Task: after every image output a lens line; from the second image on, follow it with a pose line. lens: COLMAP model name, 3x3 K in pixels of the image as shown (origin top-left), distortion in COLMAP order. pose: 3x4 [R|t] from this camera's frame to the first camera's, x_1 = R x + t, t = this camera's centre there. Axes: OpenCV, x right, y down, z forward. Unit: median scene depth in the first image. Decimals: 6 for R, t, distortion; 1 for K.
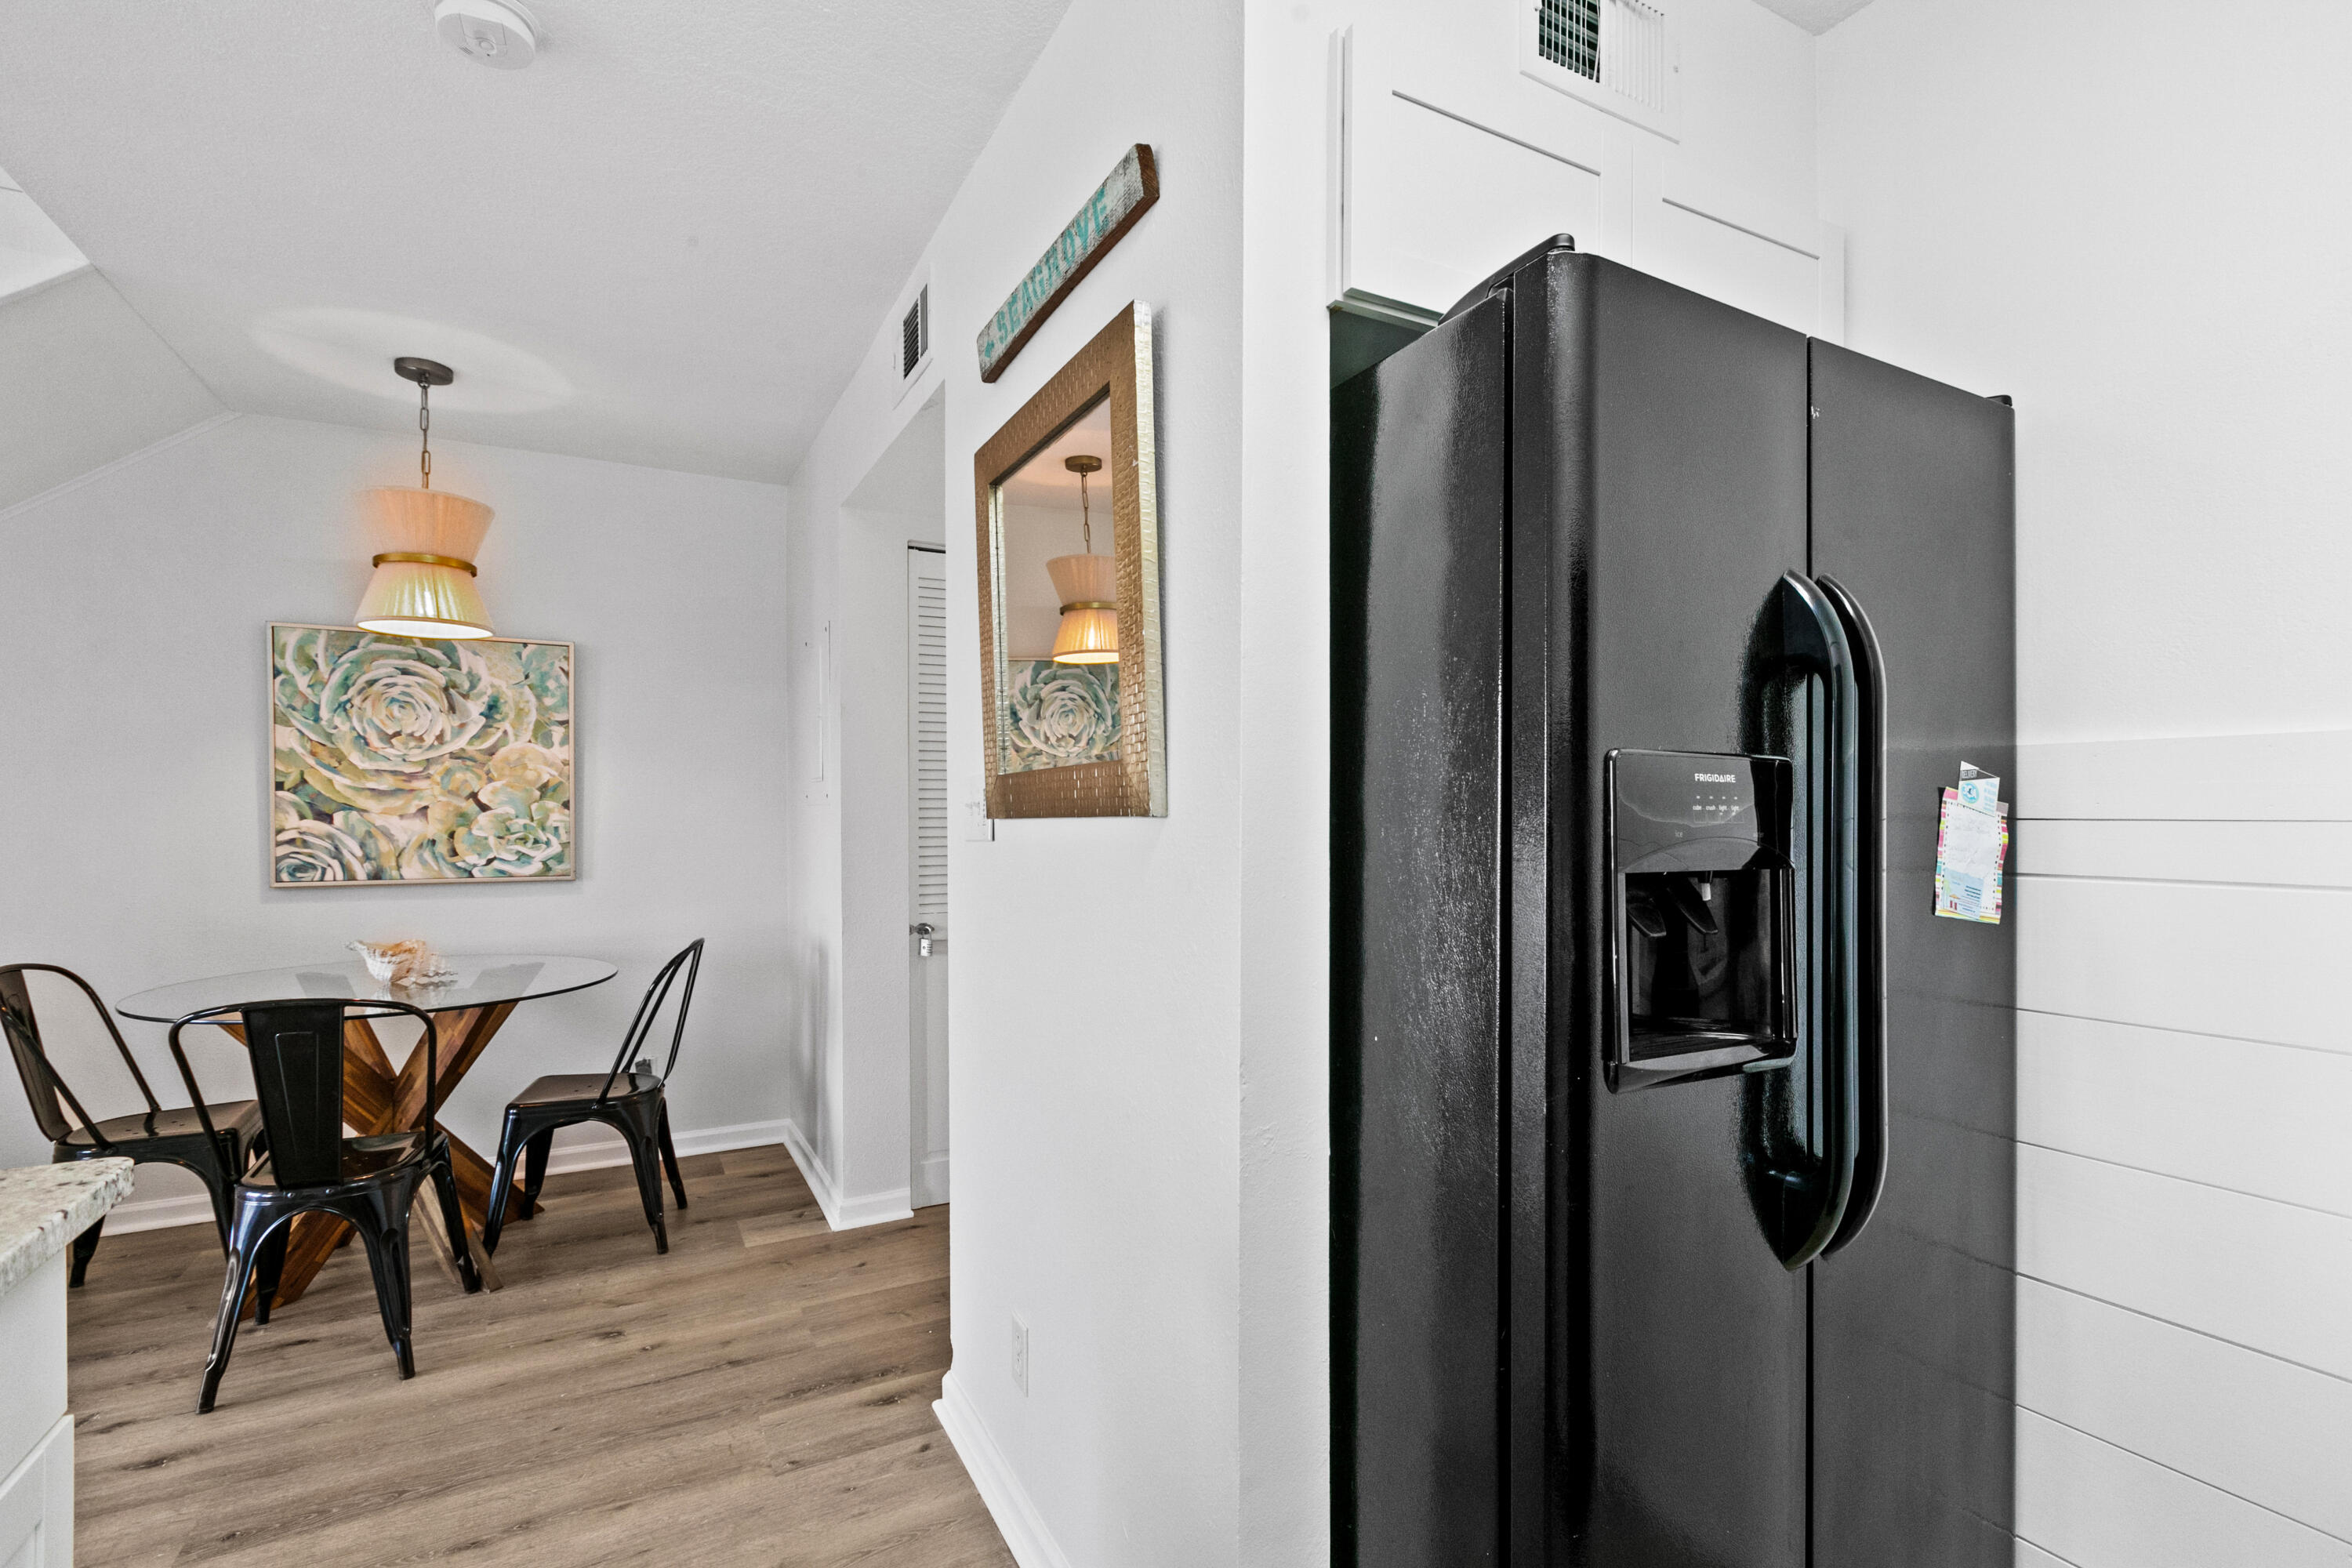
lens RADIAL K [[1080.9, 0, 1195.3], [0, 1080.9, 821.1], [0, 0, 1]] dist [-0.000458, -0.000698]
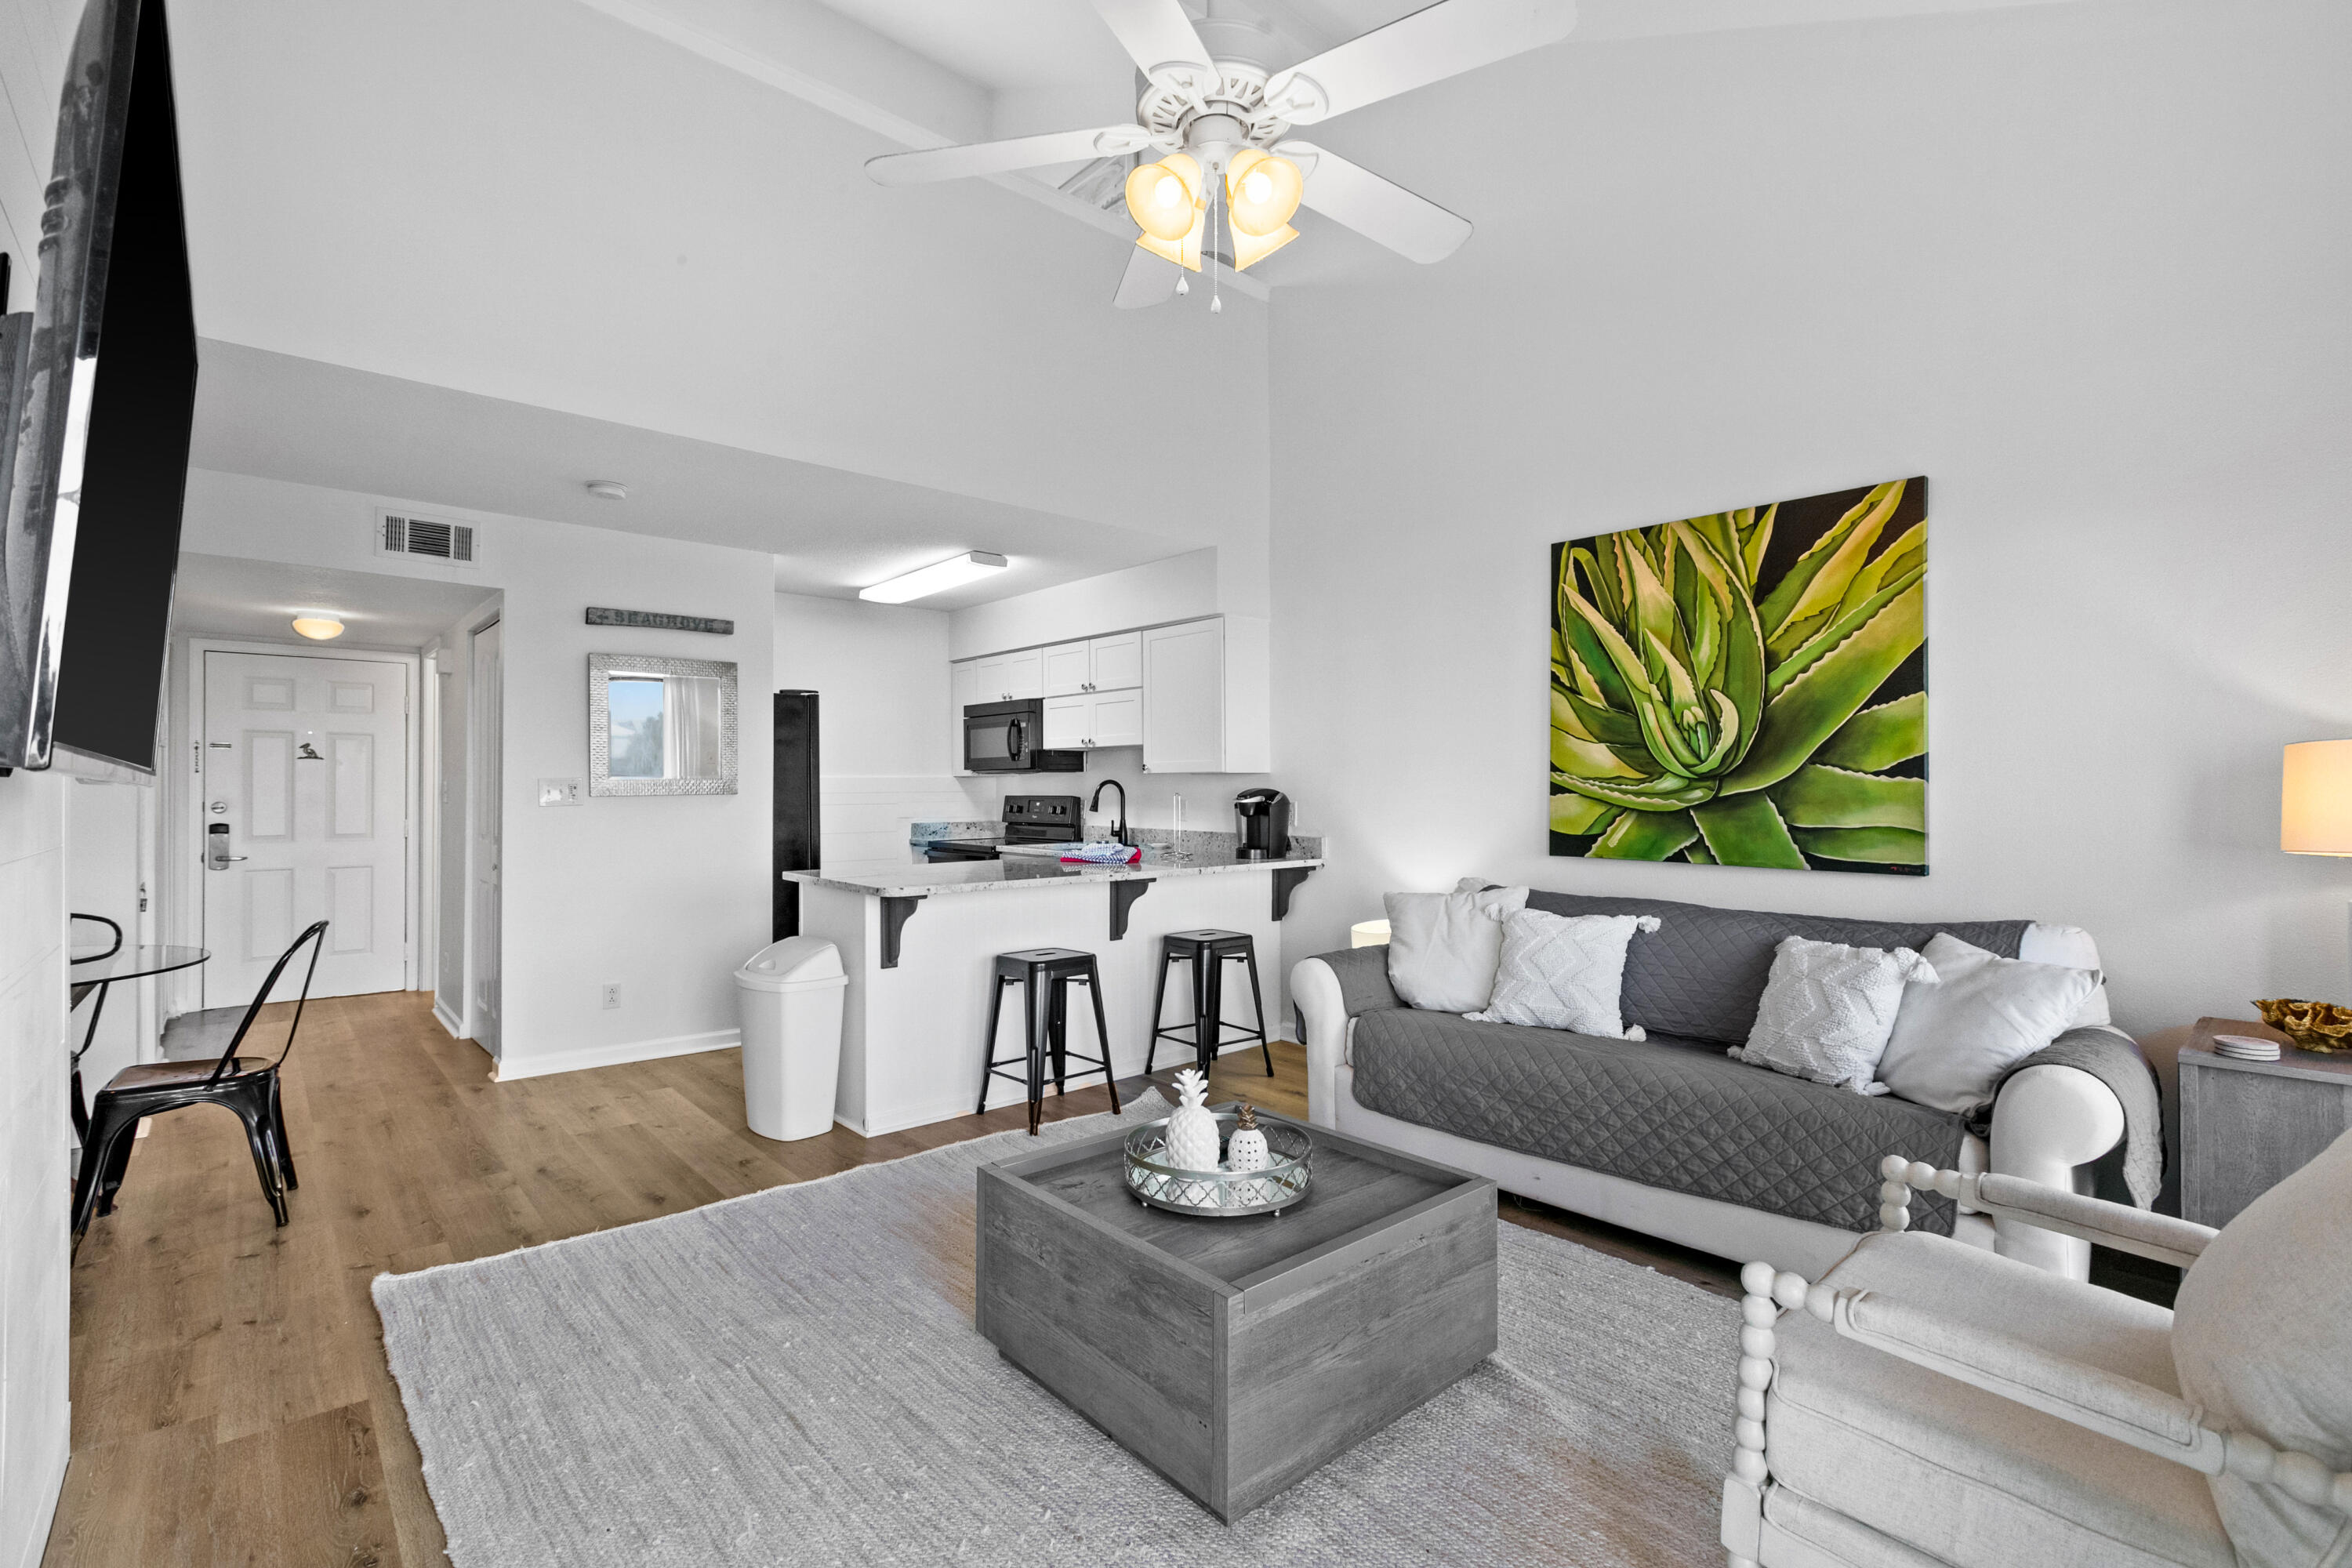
lens RADIAL K [[1073.6, 0, 1185.8], [0, 1073.6, 783.3], [0, 0, 1]] dist [0.012482, 0.000088]
pose [[-0.217054, 0.004273, 0.976150, -1.673257], [0.010964, 0.999938, -0.001939, -0.006071], [-0.976098, 0.010282, -0.217088, 0.103909]]
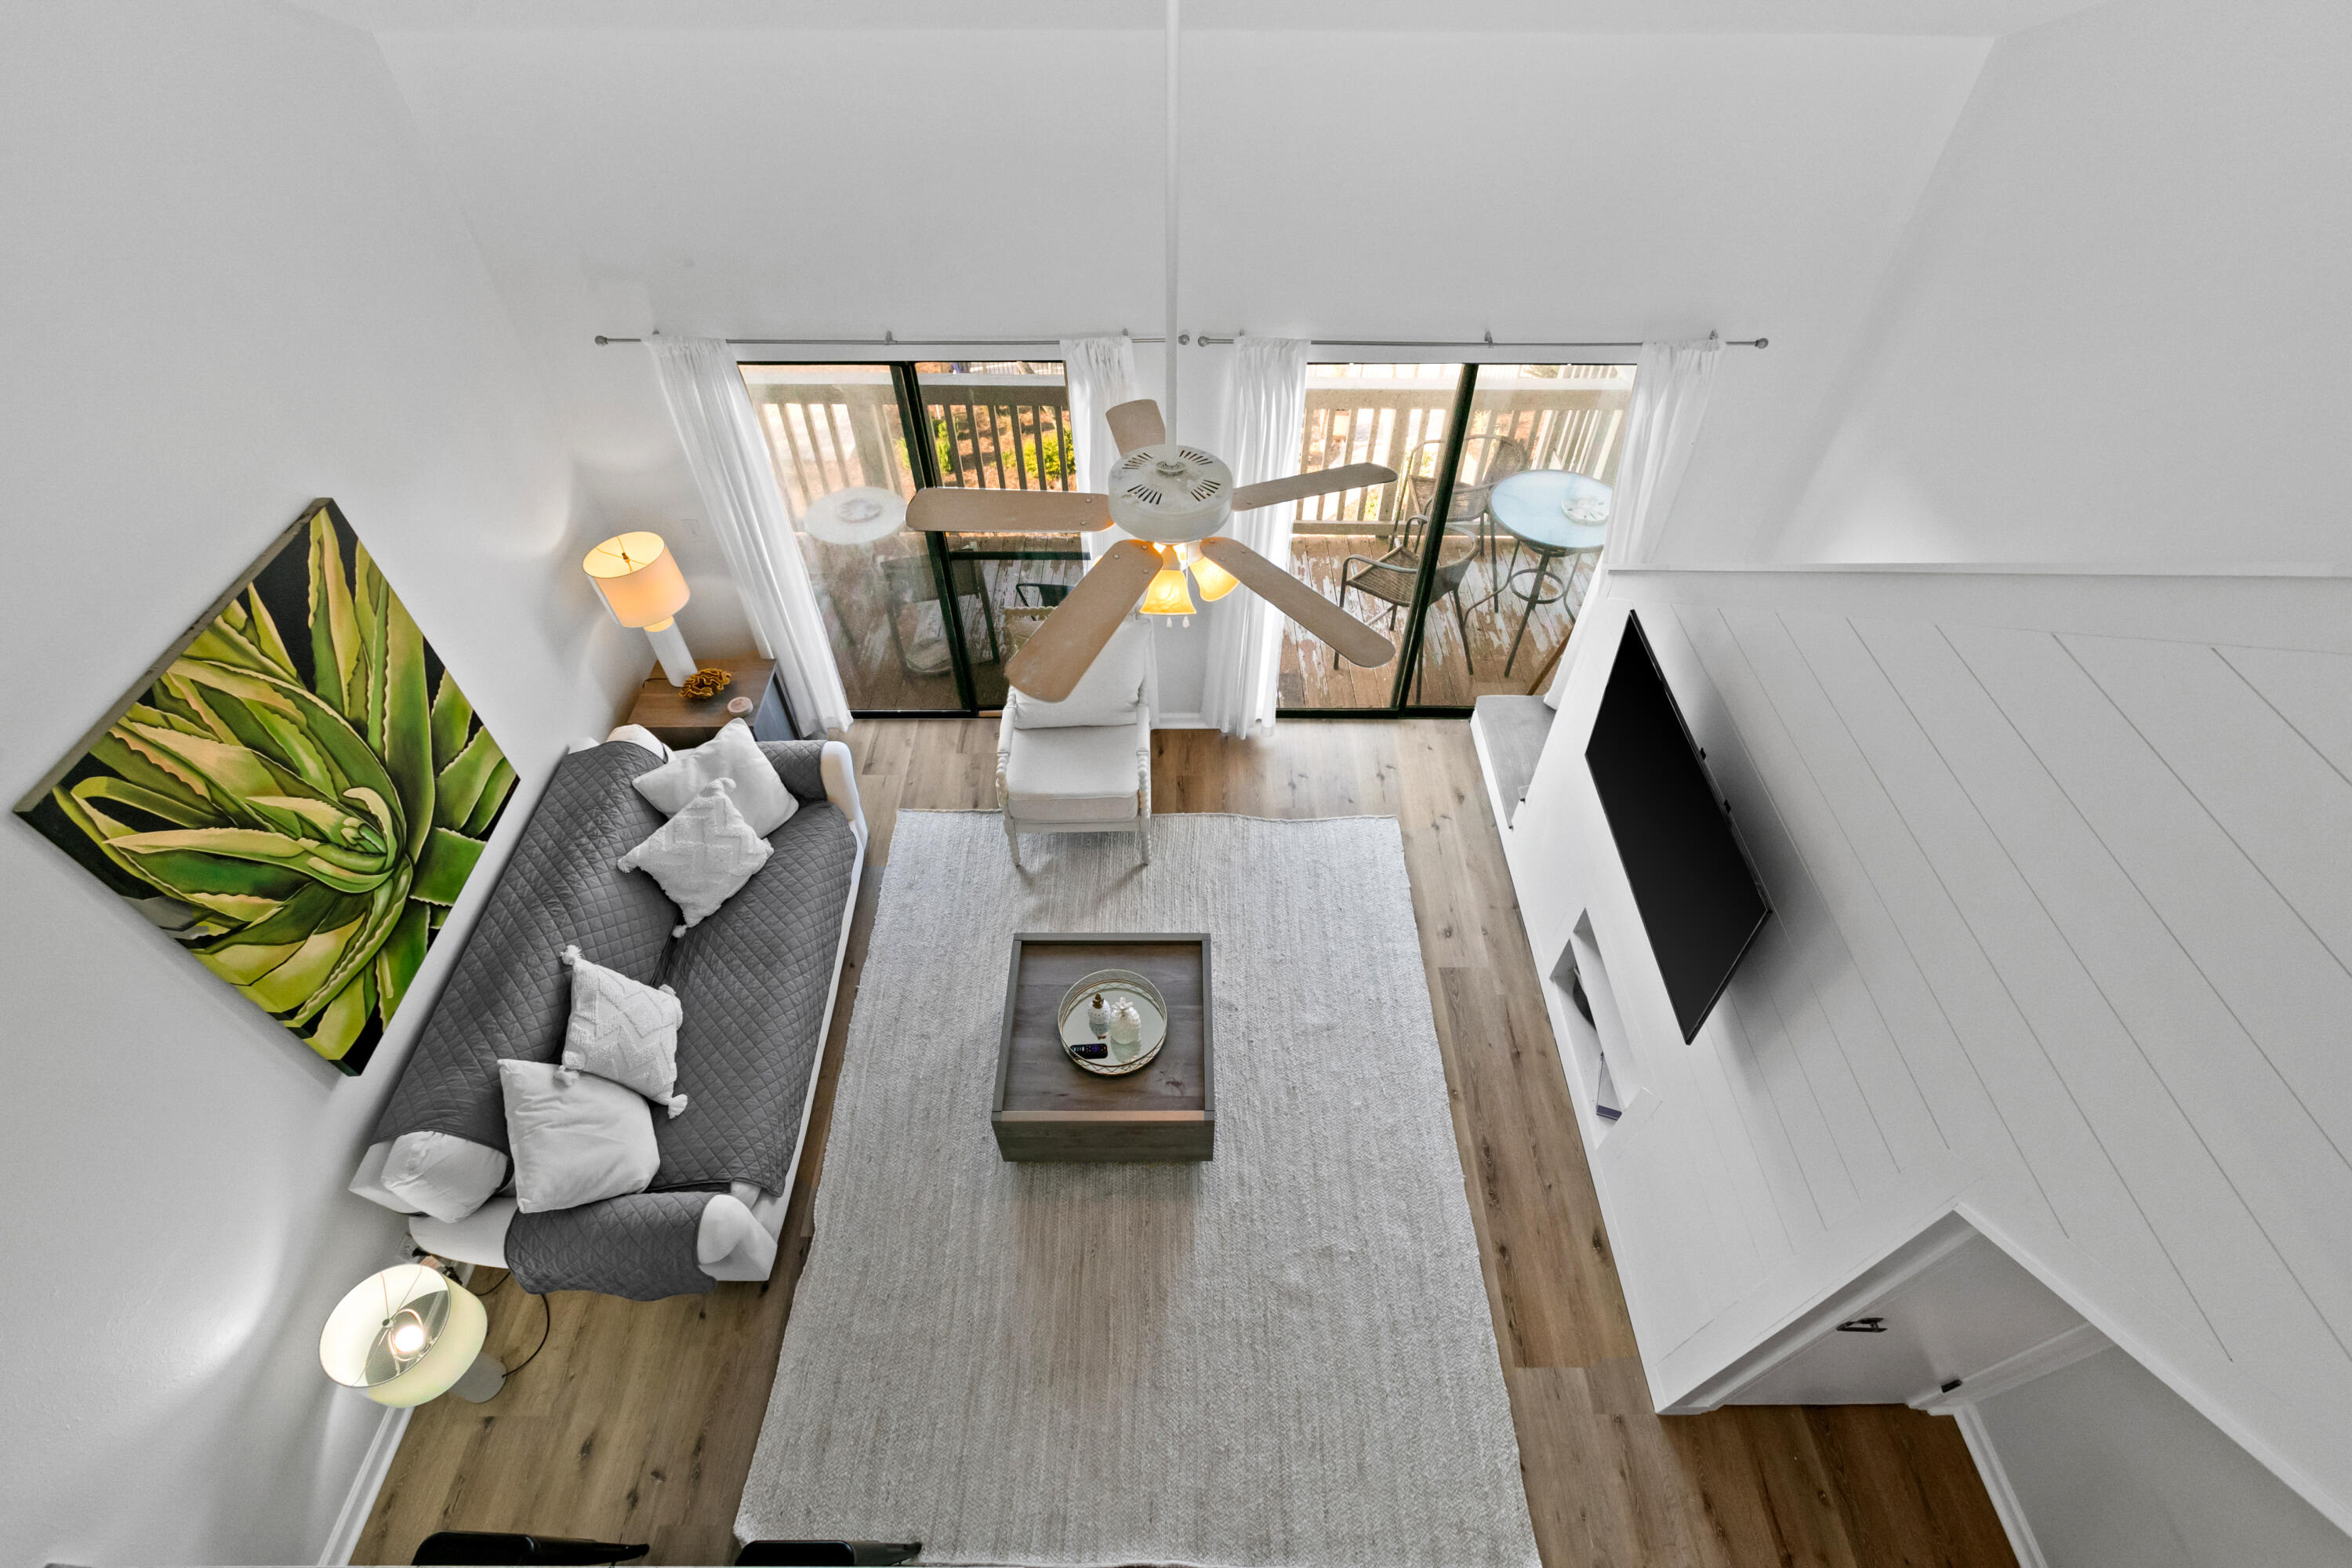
lens RADIAL K [[1043.5, 0, 1179.0], [0, 1043.5, 799.0], [0, 0, 1]] dist [0.001027, 0.000029]
pose [[-0.480394, 0.653070, -0.585424, -0.508470], [-0.013287, 0.661994, 0.749391, -0.803760], [0.876952, 0.367781, -0.309341, 0.268861]]
